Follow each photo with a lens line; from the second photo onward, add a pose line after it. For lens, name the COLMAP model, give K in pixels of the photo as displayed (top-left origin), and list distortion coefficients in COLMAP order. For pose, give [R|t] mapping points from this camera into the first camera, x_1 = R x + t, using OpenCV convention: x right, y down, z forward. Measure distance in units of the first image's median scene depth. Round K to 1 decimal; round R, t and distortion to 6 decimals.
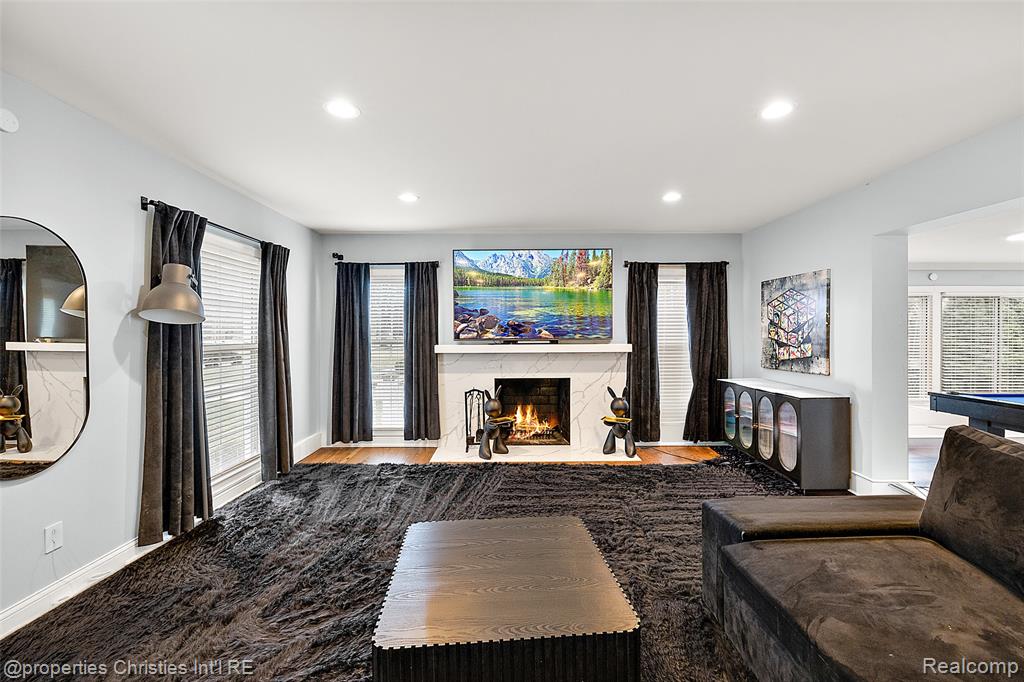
lens RADIAL K [[434.0, 0, 509.4], [0, 434.0, 337.3], [0, 0, 1]] dist [0.001464, -0.000151]
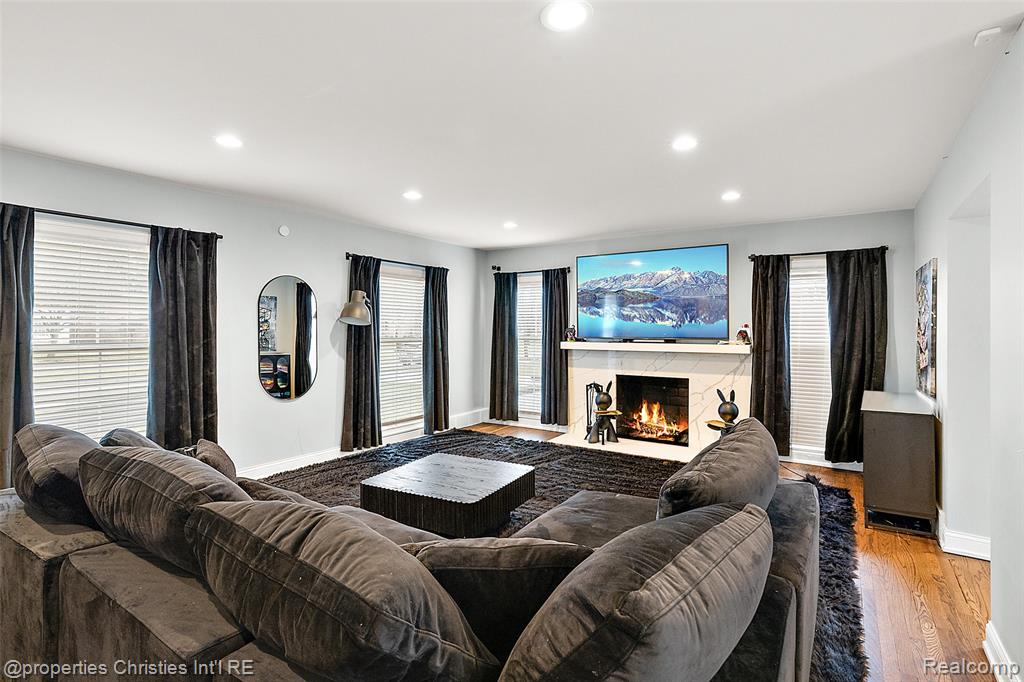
lens RADIAL K [[506.7, 0, 508.3], [0, 506.7, 330.4], [0, 0, 1]] dist [-0.000938, -0.000621]
pose [[0.829015, 0.009068, -0.559153, 0.444411], [-0.013312, 0.999905, -0.003520, -0.005619], [0.559068, 0.010361, 0.829057, -0.171939]]
